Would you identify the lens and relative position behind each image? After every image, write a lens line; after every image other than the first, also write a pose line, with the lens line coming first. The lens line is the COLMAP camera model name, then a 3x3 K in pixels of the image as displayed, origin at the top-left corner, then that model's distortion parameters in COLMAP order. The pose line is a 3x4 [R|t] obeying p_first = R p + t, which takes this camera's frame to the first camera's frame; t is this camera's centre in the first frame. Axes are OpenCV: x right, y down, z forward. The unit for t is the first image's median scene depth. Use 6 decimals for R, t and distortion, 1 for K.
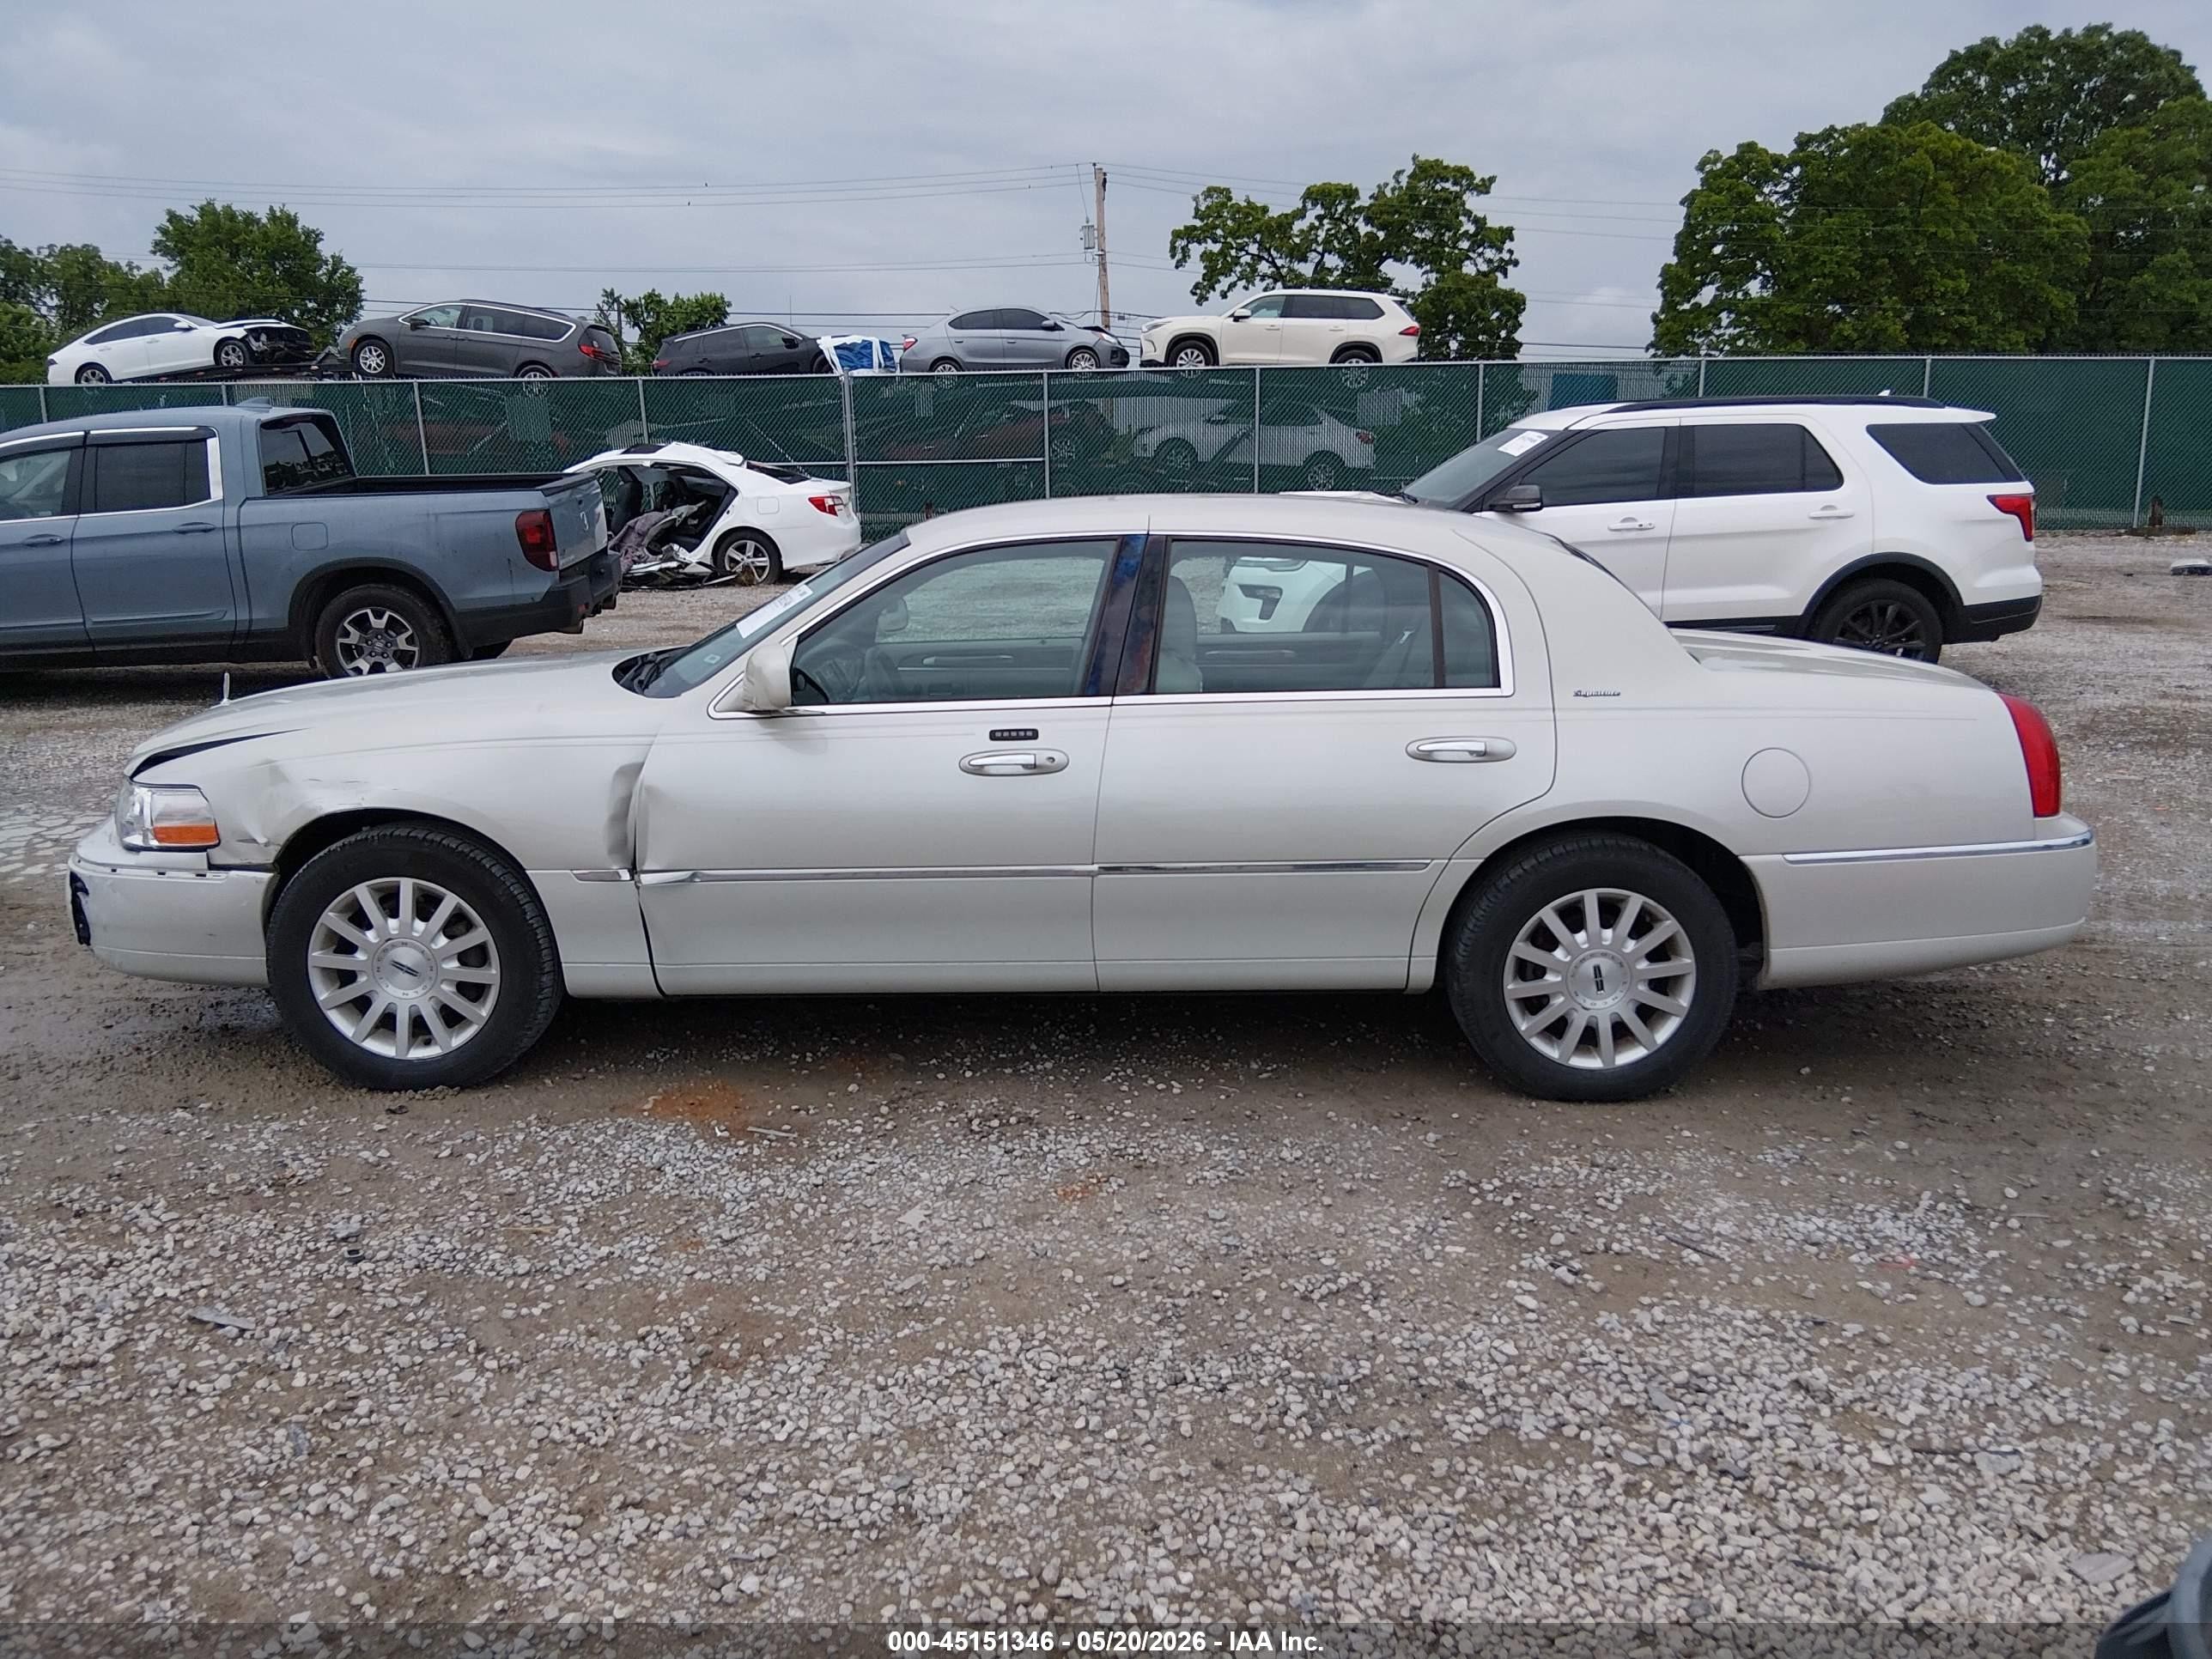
lens RADIAL K [[1658.6, 0, 1099.2], [0, 1658.6, 842.5], [0, 0, 1]] dist [0.096934, -0.178329]
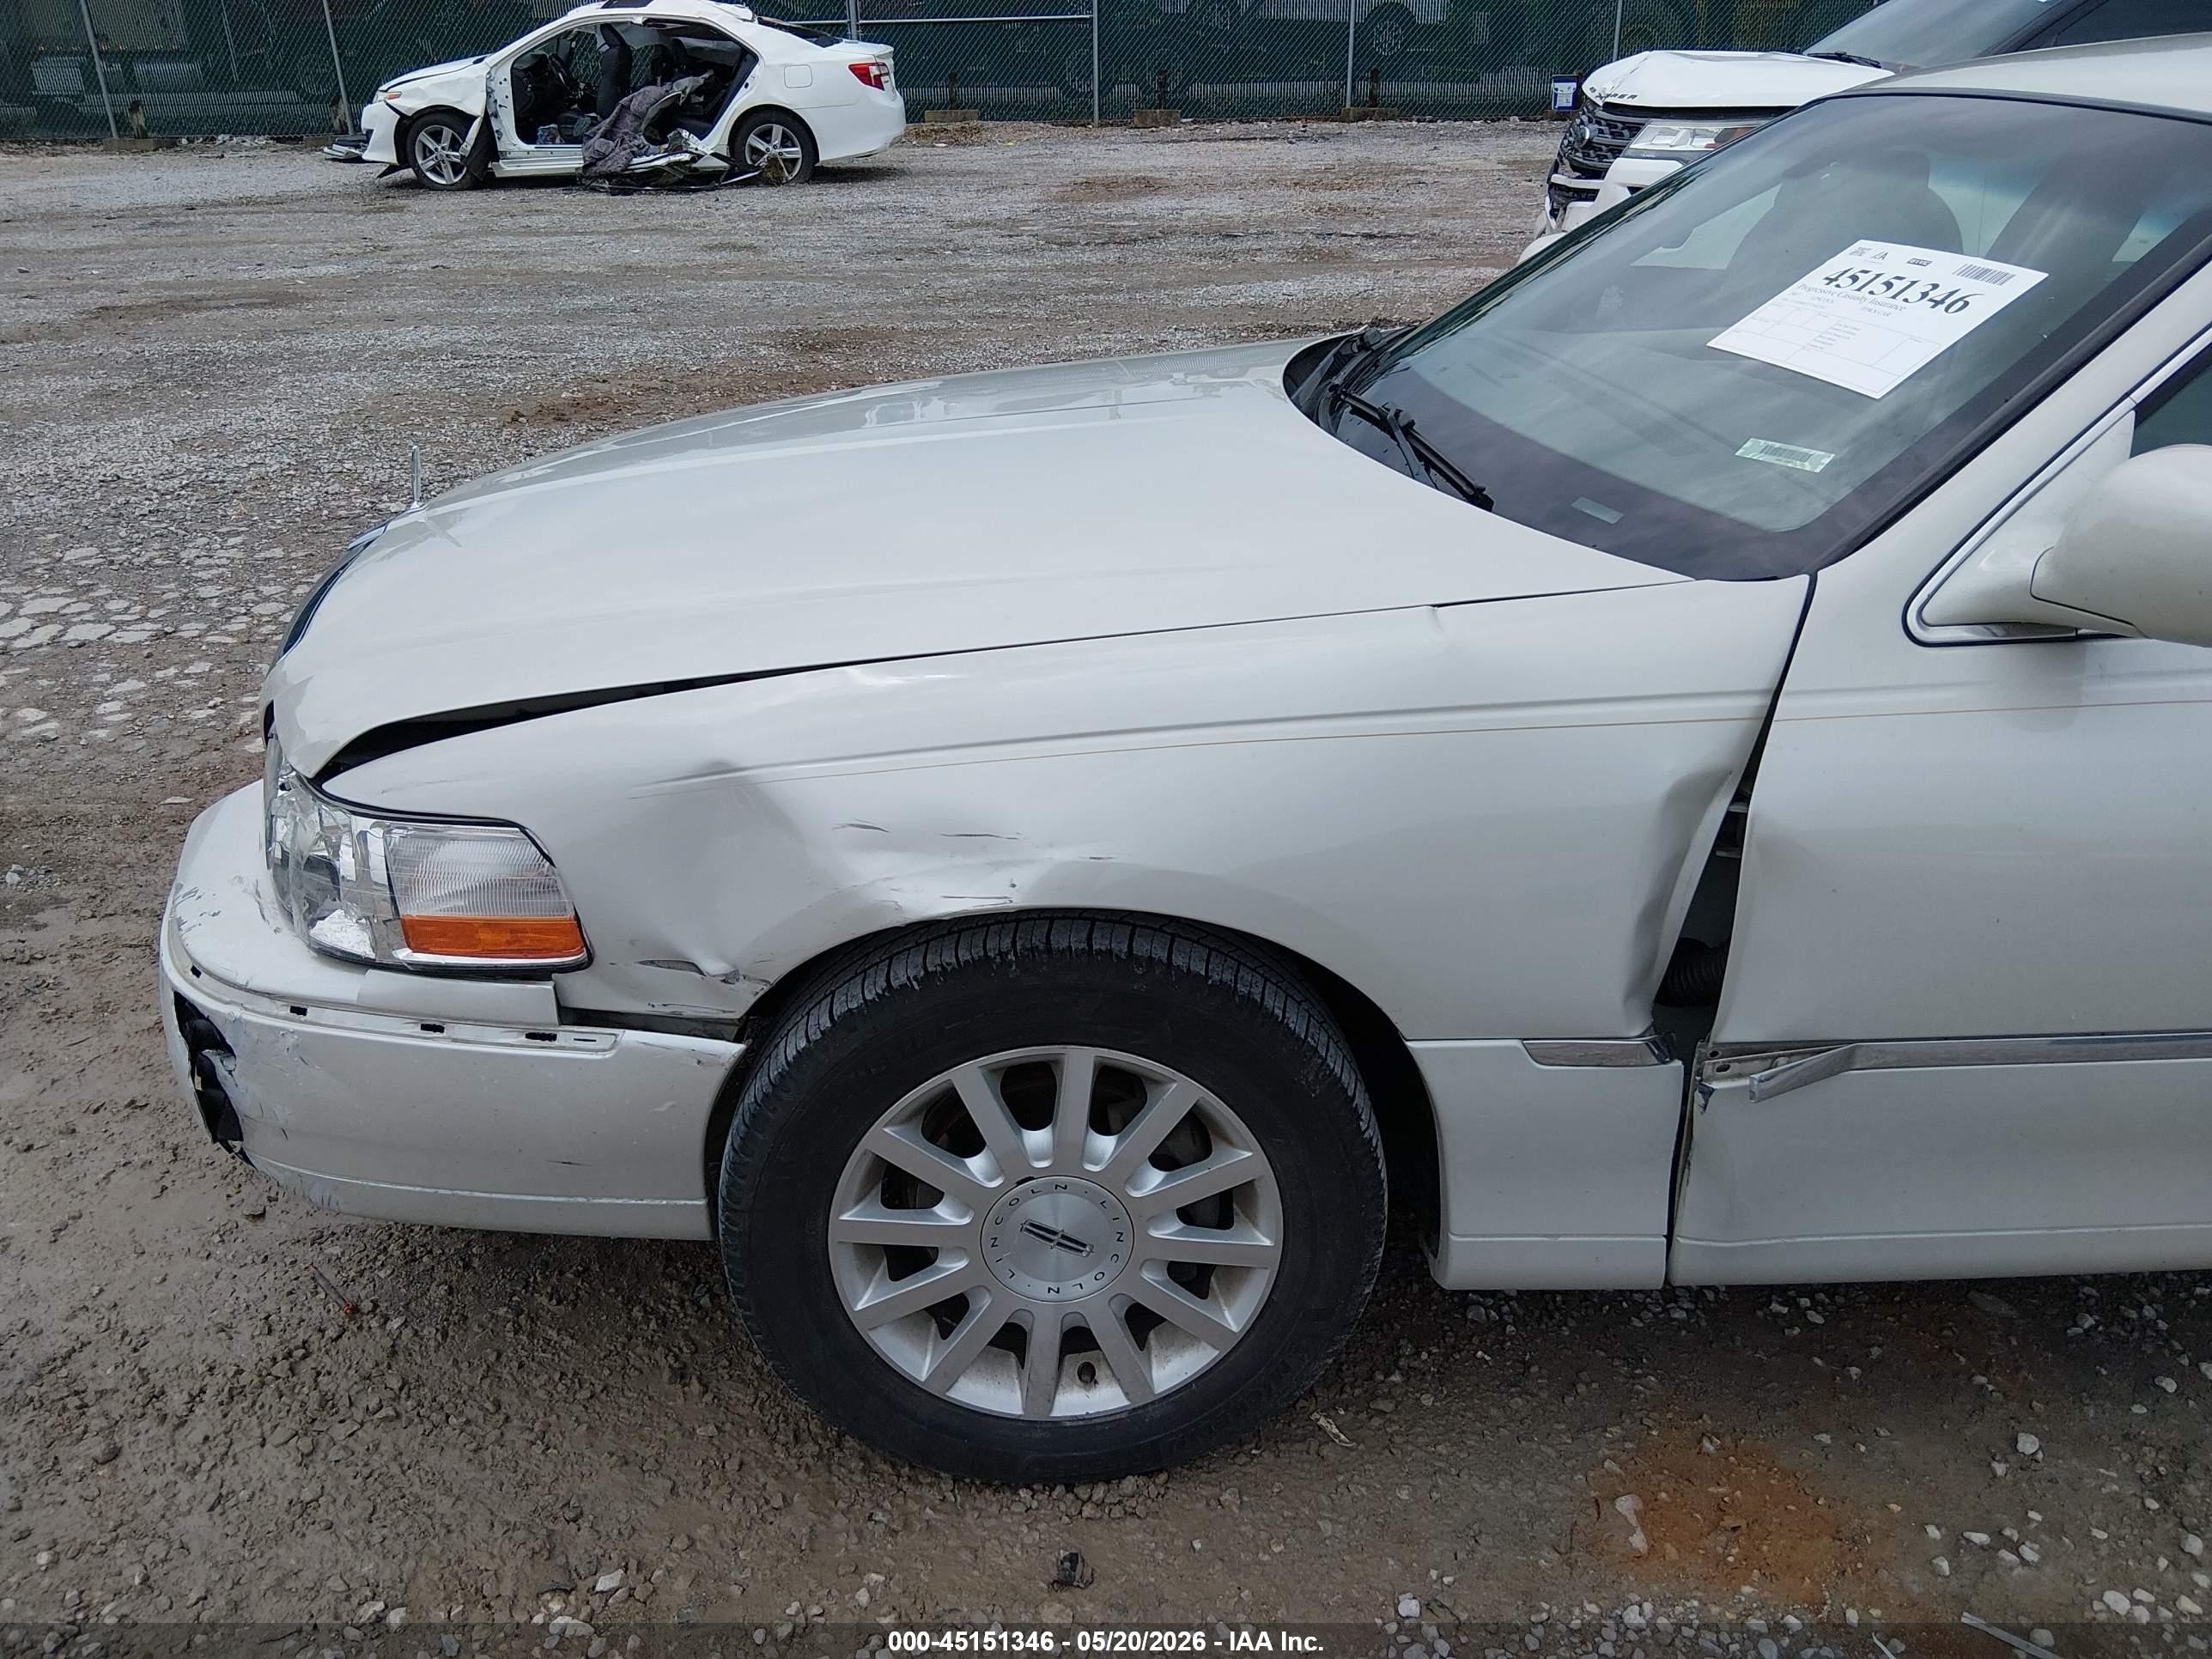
lens RADIAL K [[1658.6, 0, 1099.2], [0, 1658.6, 842.5], [0, 0, 1]] dist [0.096934, -0.178329]
pose [[0.998894, -0.018808, 0.043094, -0.180579], [0.008700, 0.974617, 0.223708, -0.048573], [-0.046208, -0.223086, 0.973703, 0.266443]]
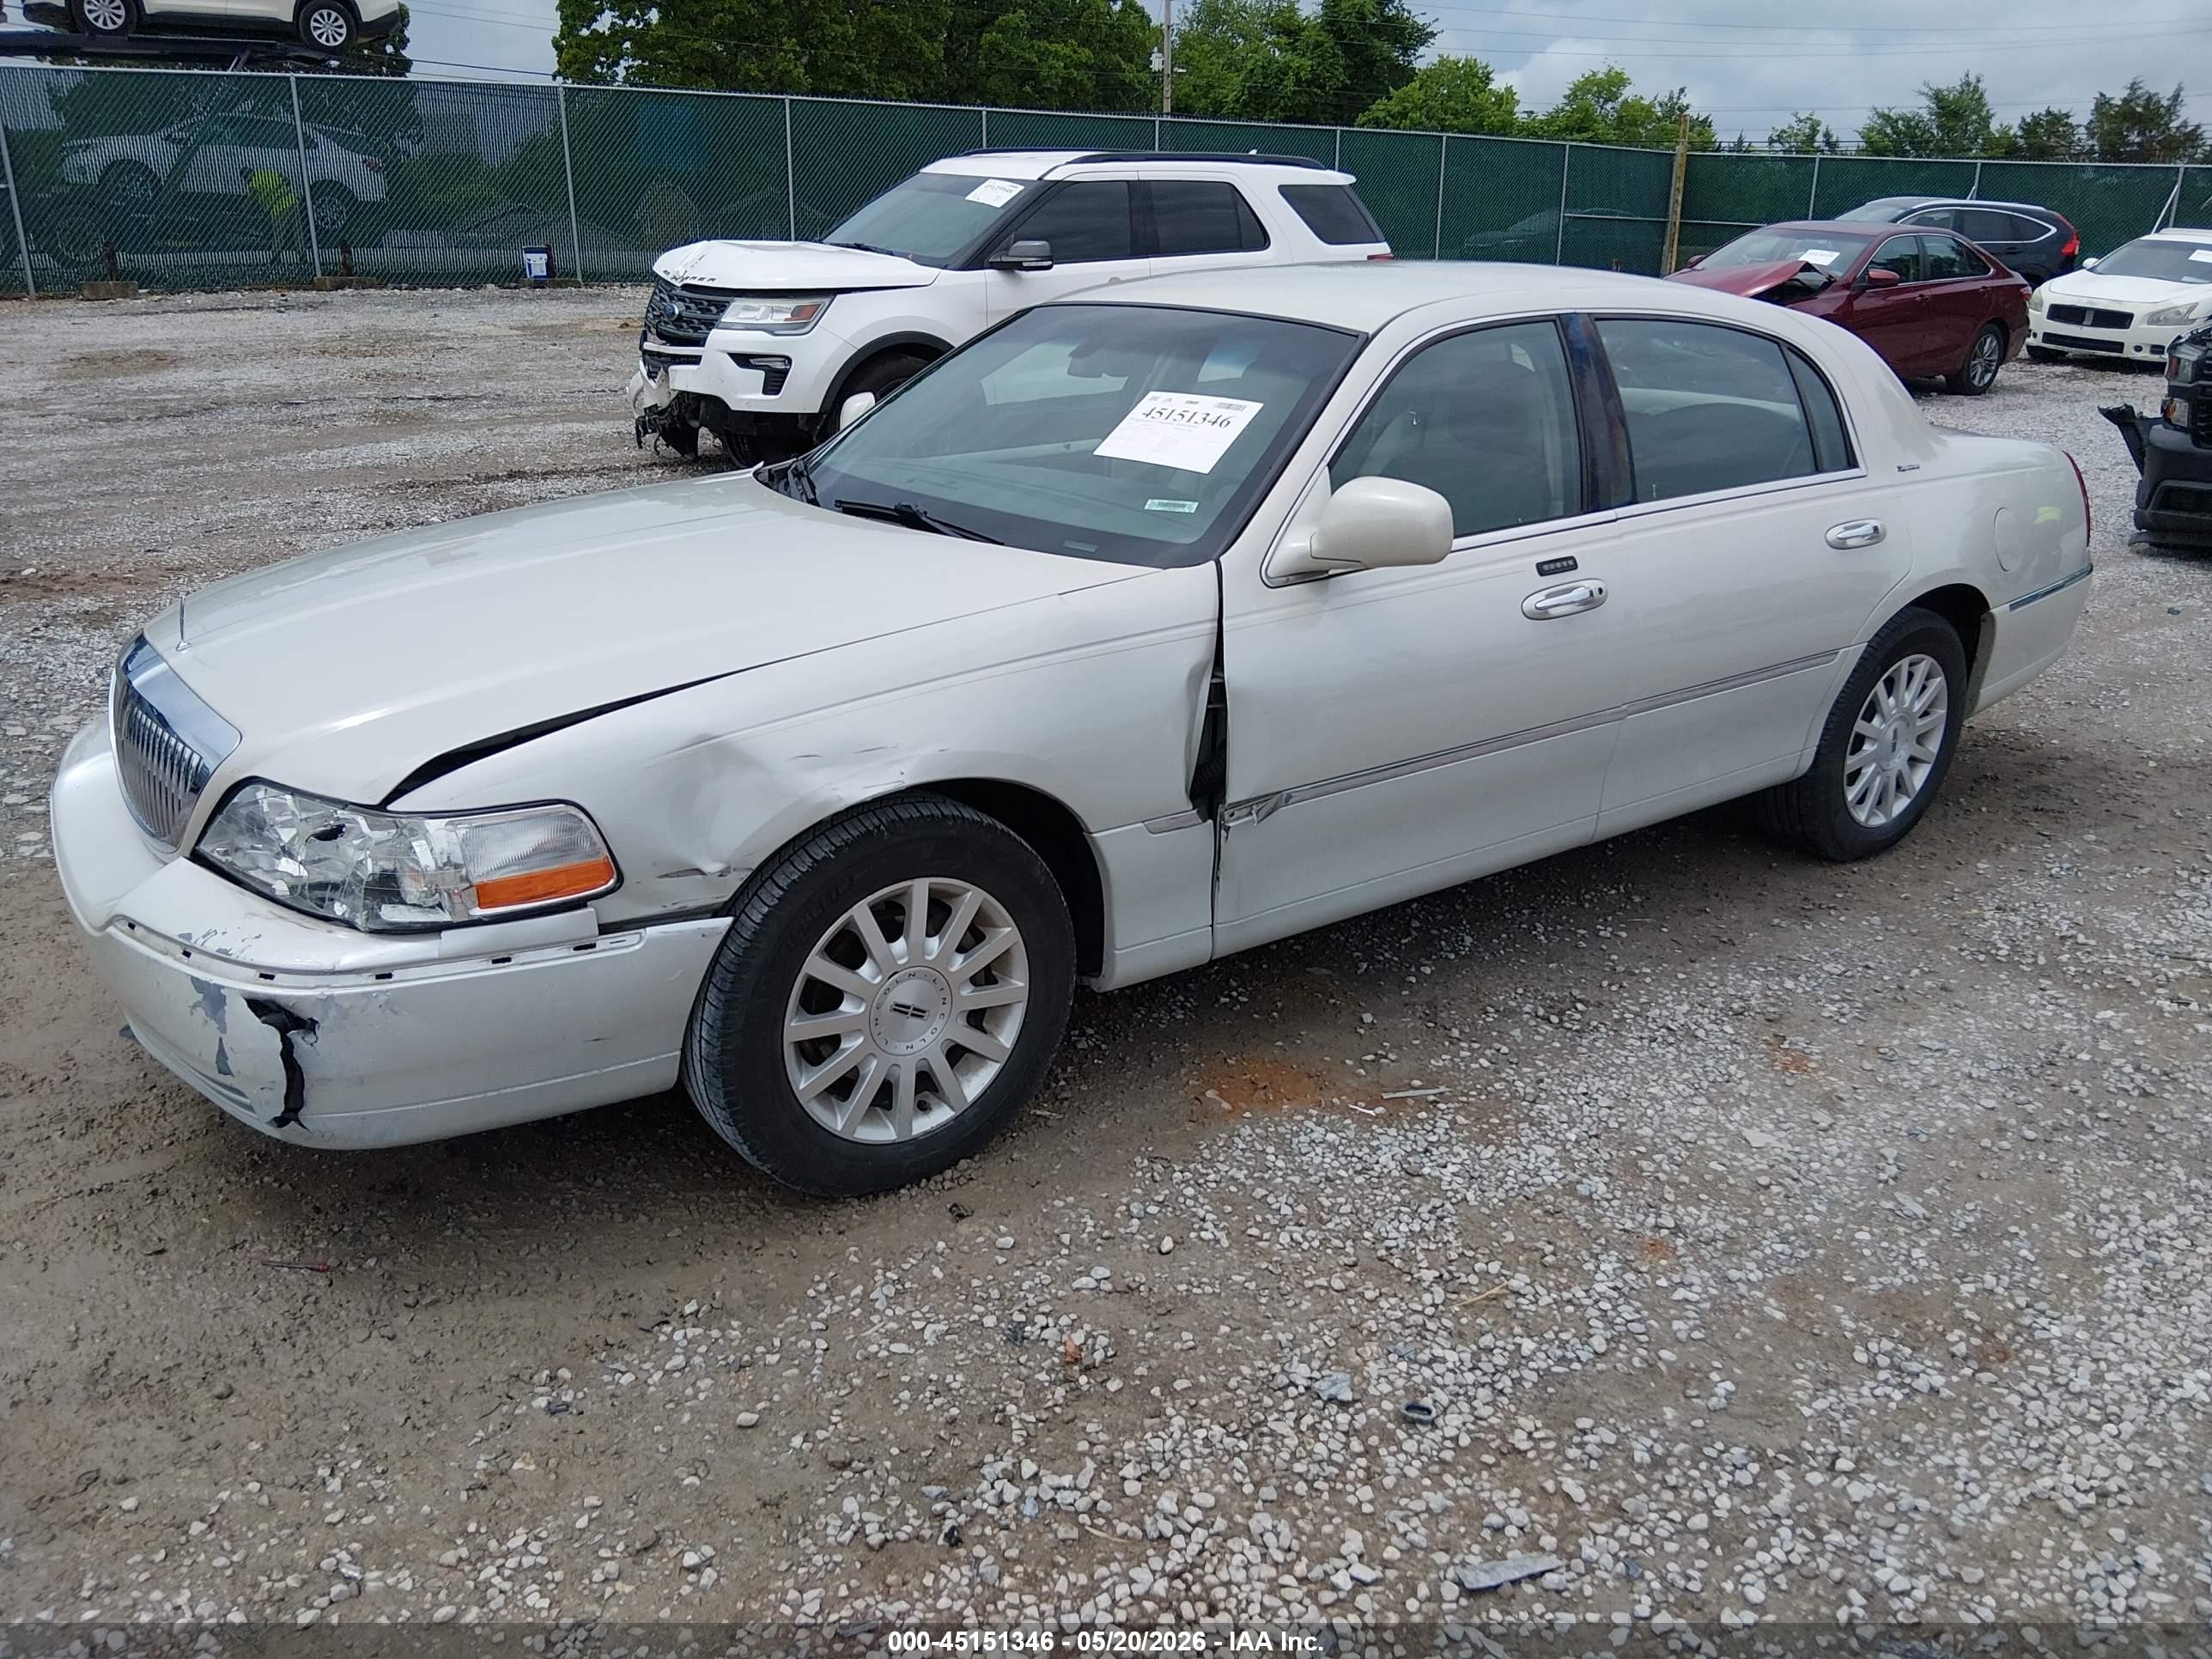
lens RADIAL K [[1658.6, 0, 1099.2], [0, 1658.6, 842.5], [0, 0, 1]] dist [0.096934, -0.178329]
pose [[0.802113, -0.193150, 0.565073, -0.307933], [0.111025, 0.977985, 0.176690, -0.042885], [-0.586760, -0.078988, 0.805899, 0.183429]]
